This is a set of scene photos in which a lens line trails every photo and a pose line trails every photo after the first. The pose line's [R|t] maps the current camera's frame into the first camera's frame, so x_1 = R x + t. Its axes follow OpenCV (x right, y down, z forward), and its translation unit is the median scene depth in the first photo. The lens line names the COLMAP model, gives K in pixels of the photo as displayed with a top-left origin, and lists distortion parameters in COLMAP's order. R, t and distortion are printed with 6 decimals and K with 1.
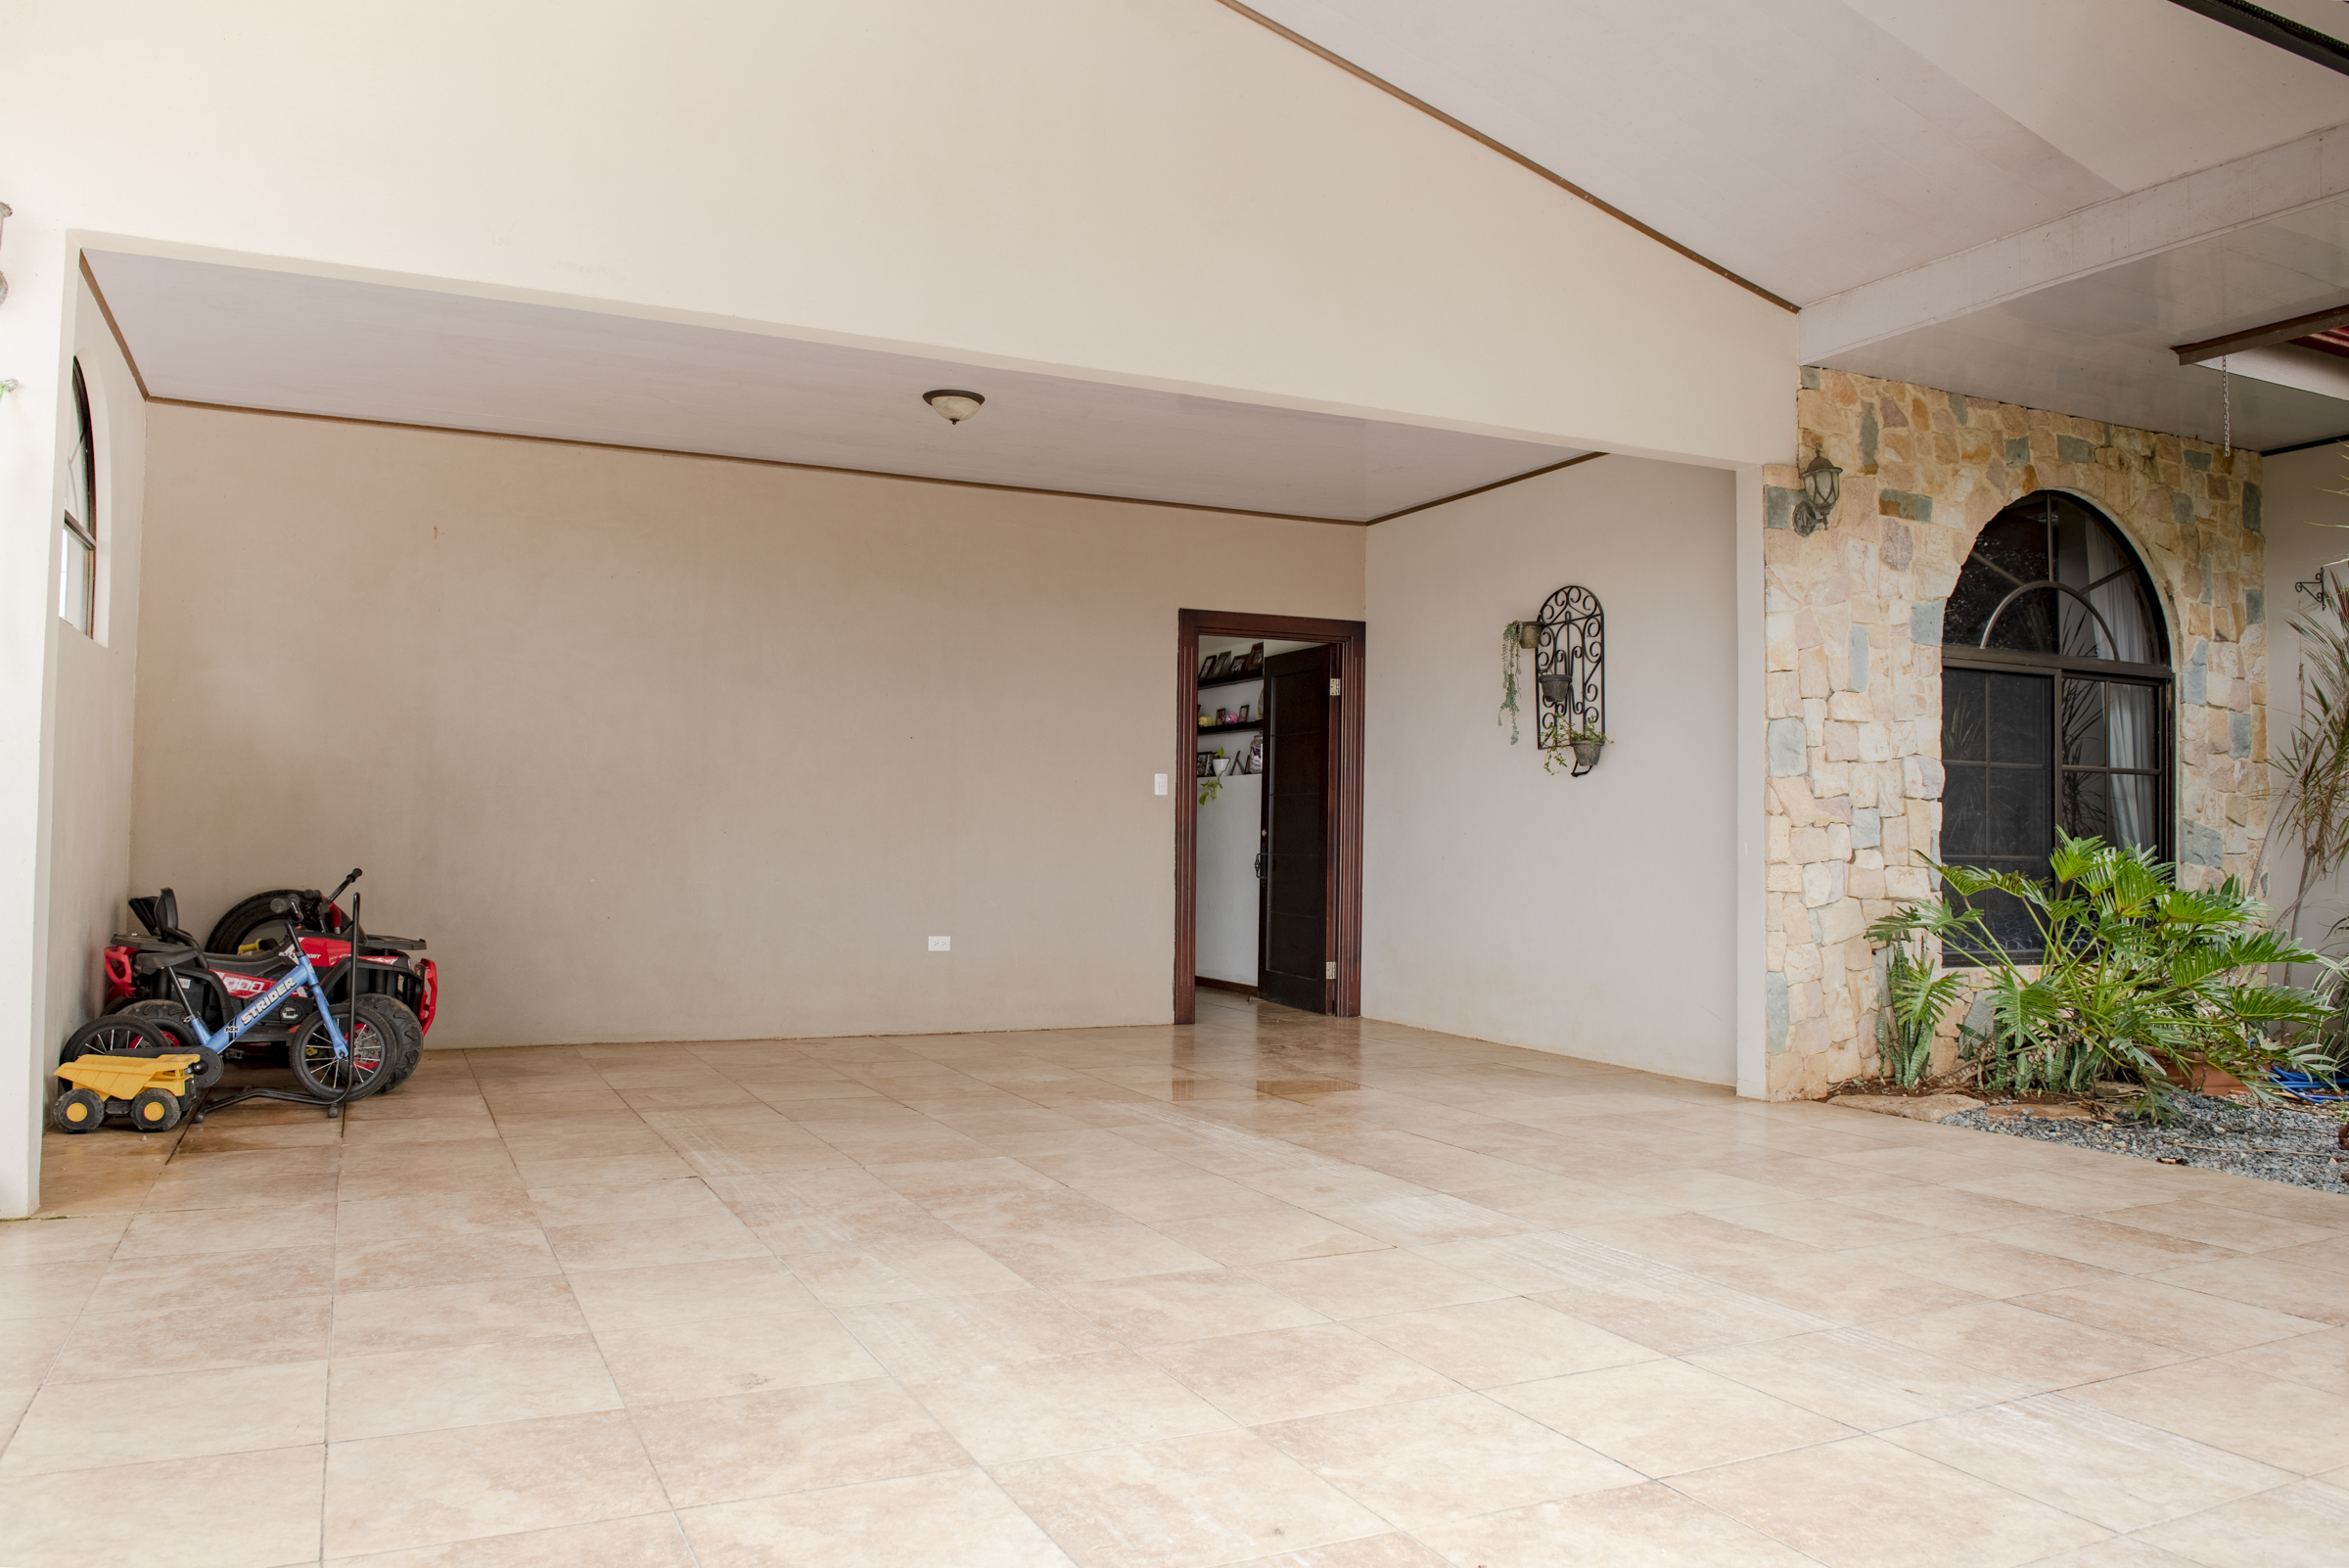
lens RADIAL K [[1677.8, 0, 1173.1], [0, 1677.8, 783.1], [0, 0, 1]] dist [-0.049390, -0.005124]
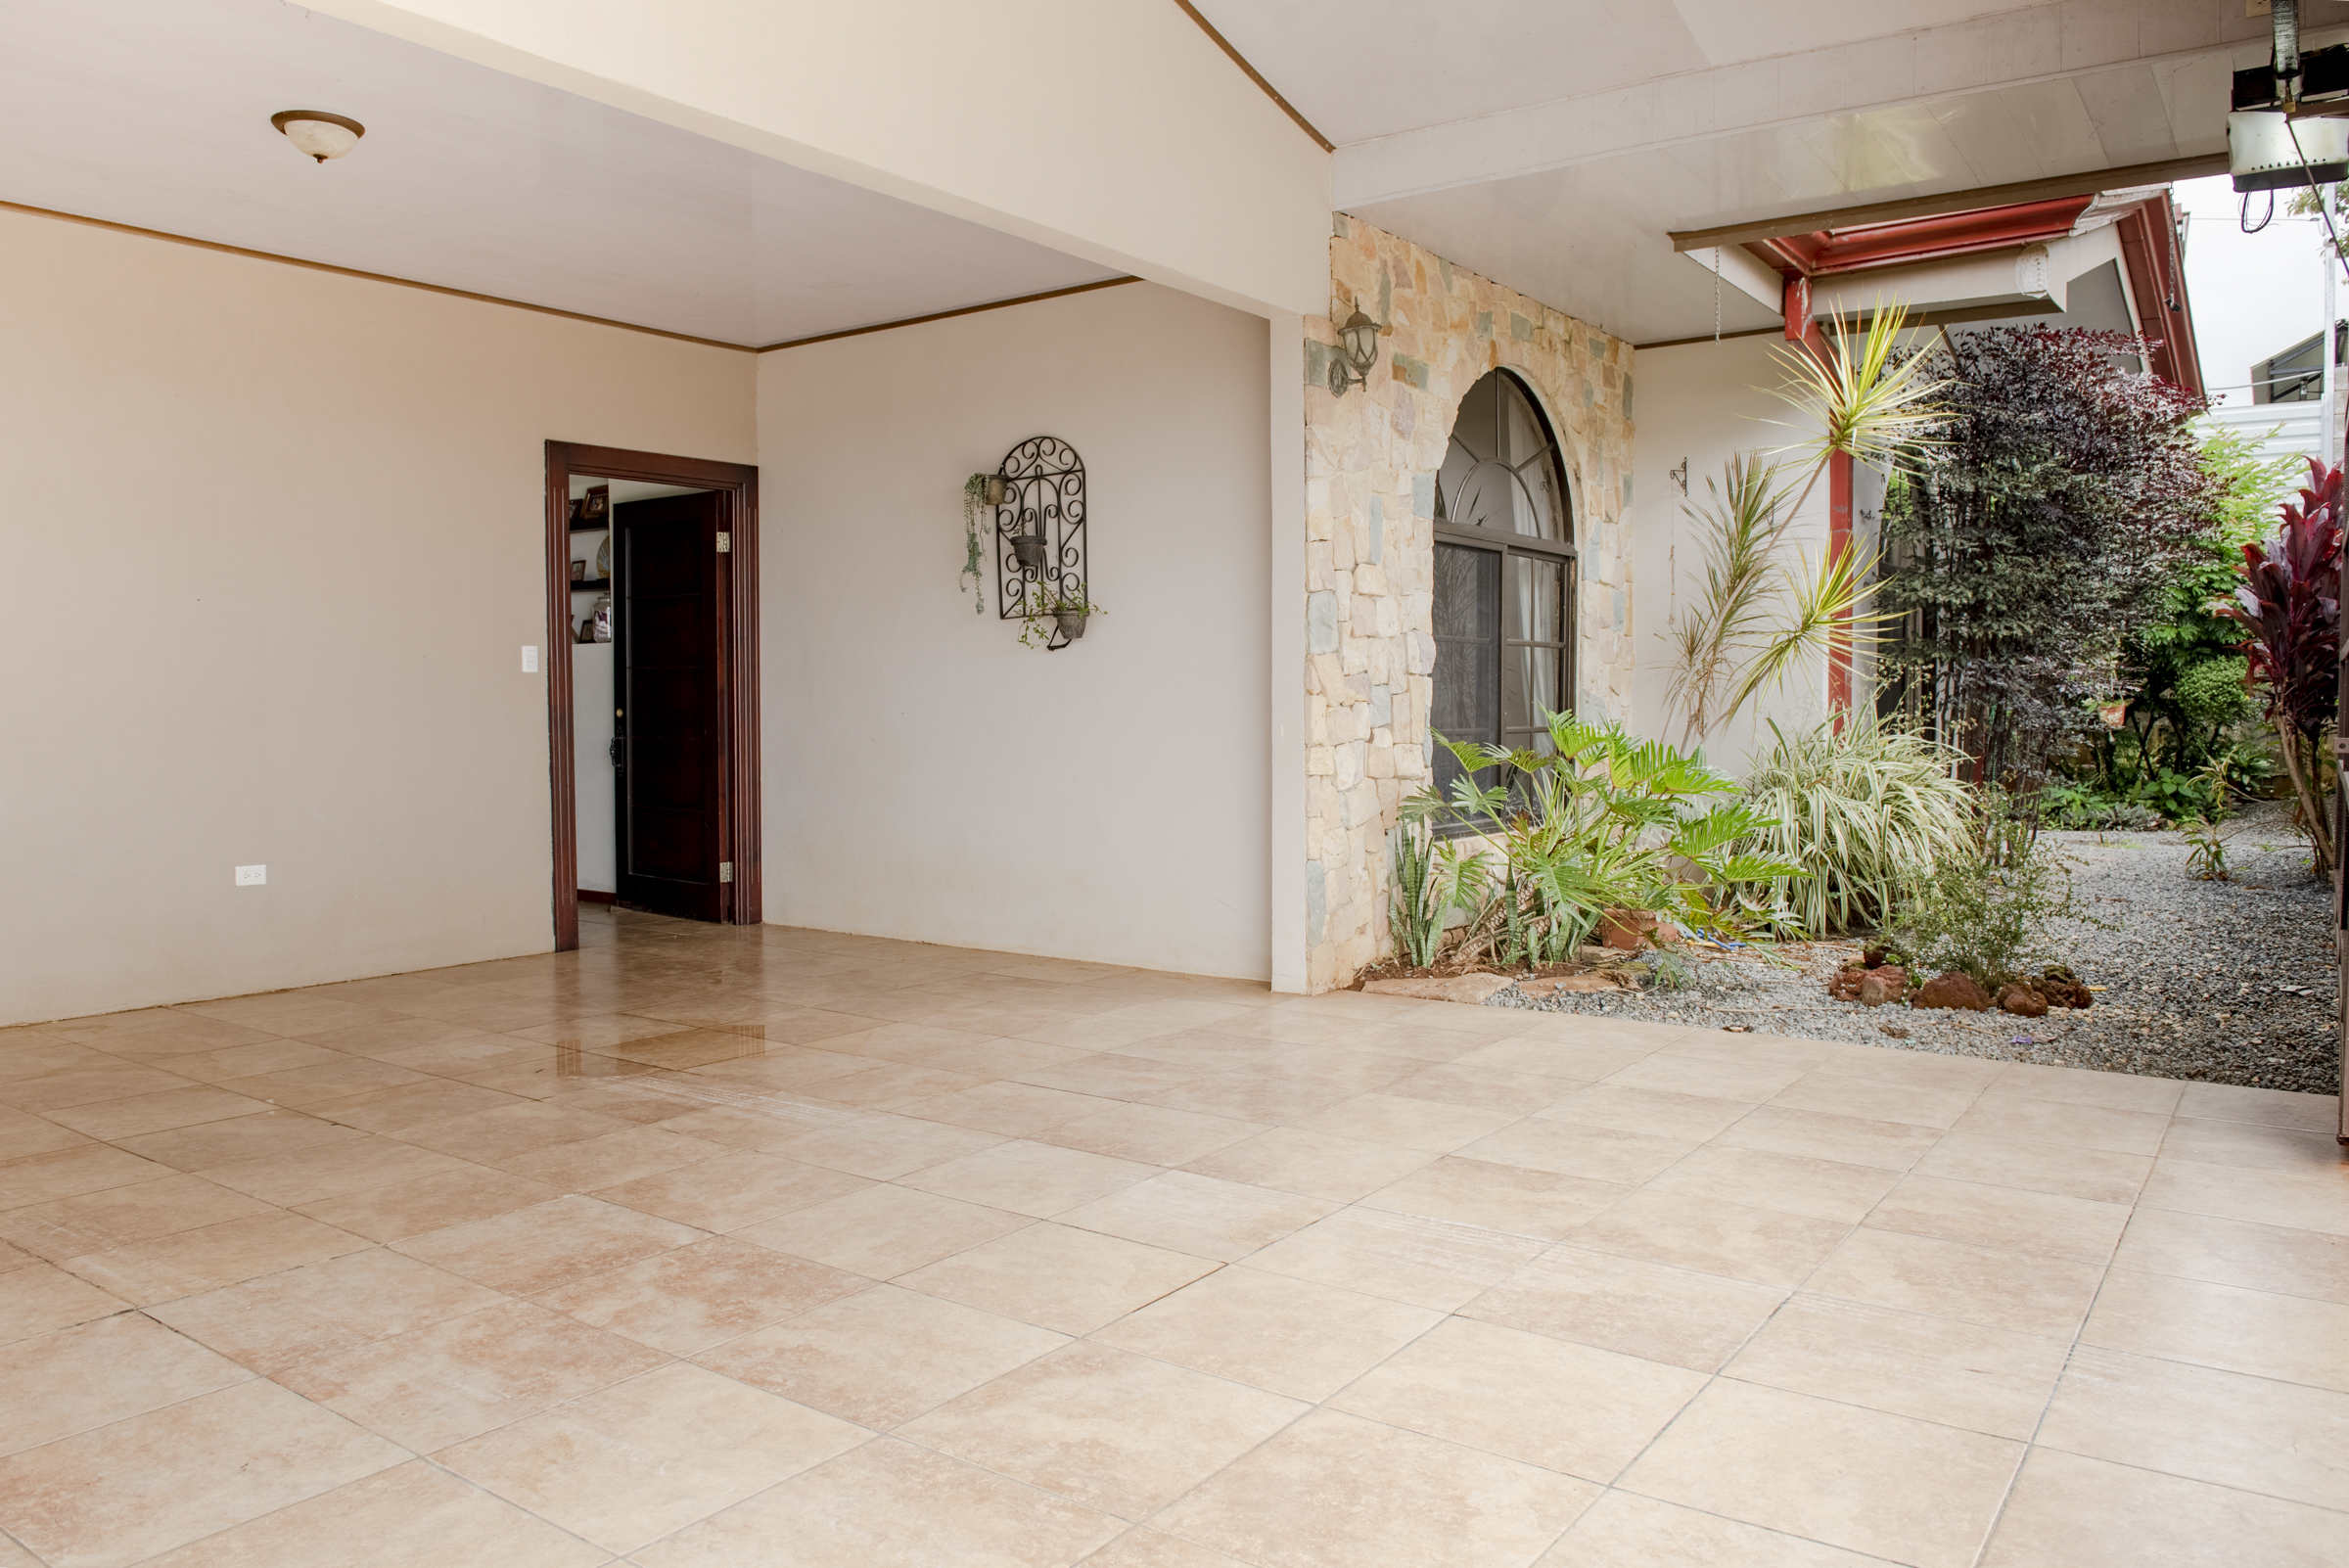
lens RADIAL K [[1677.8, 0, 1173.1], [0, 1677.8, 783.1], [0, 0, 1]] dist [-0.049390, -0.005124]
pose [[0.880793, -0.039546, 0.471846, -0.151603], [-0.001097, 0.996333, 0.085551, -0.011411], [-0.473499, -0.075870, 0.877520, 0.193674]]
